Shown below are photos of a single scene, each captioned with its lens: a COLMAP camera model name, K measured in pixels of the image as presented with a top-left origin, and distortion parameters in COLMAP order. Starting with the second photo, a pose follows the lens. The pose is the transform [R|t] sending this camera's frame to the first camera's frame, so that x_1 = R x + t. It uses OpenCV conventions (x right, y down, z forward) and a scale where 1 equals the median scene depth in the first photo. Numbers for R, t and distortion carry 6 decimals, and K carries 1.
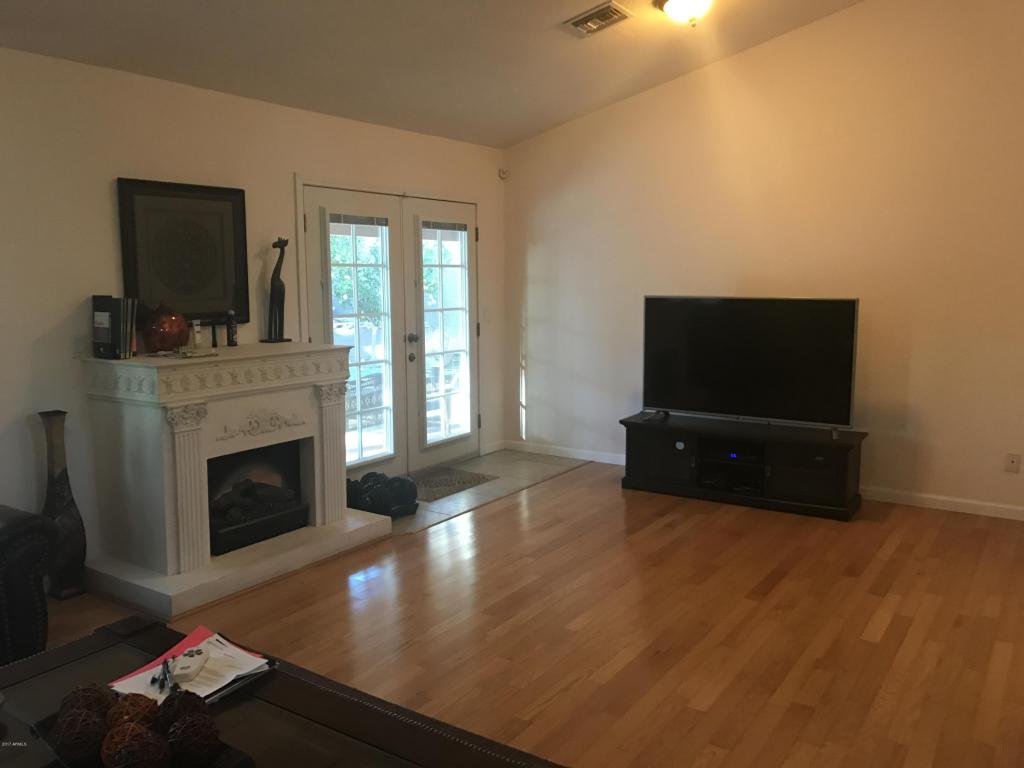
lens RADIAL K [[846.5, 0, 511.1], [0, 846.5, 381.1], [0, 0, 1]] dist [-0.001787, 0.002929]
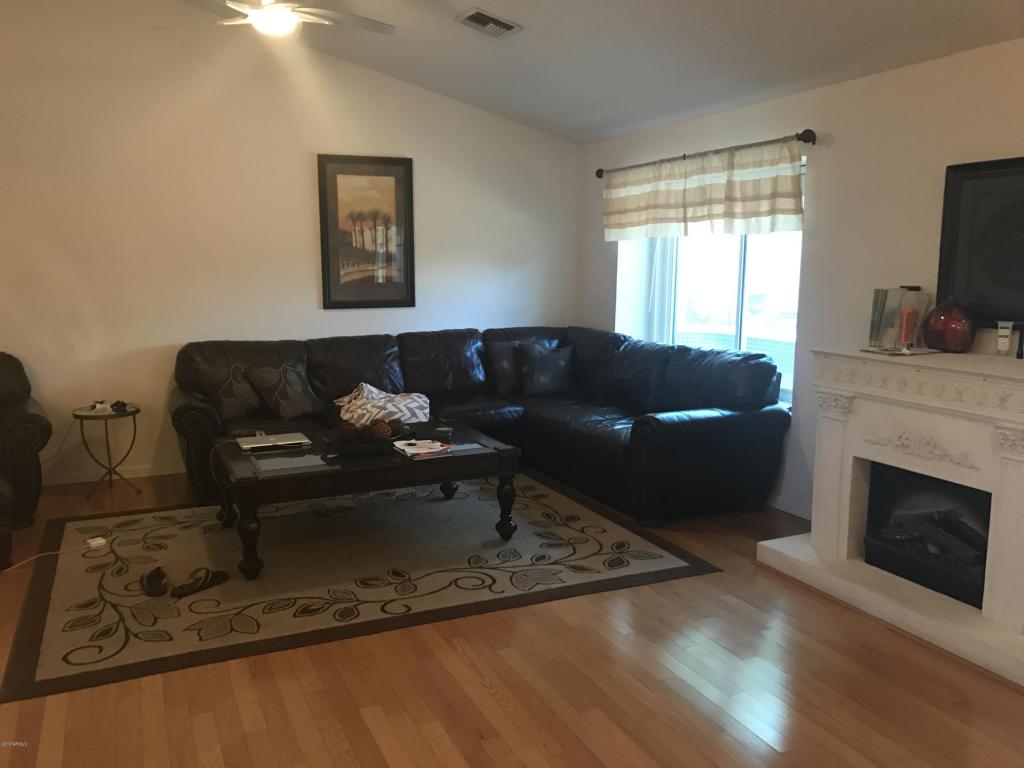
lens RADIAL K [[846.5, 0, 511.1], [0, 846.5, 387.1], [0, 0, 1]] dist [-0.001787, 0.002929]
pose [[-0.523583, 0.135149, -0.841187, 0.625567], [-0.110544, 0.968215, 0.224364, -0.151423], [0.844773, 0.210461, -0.492001, 1.069565]]
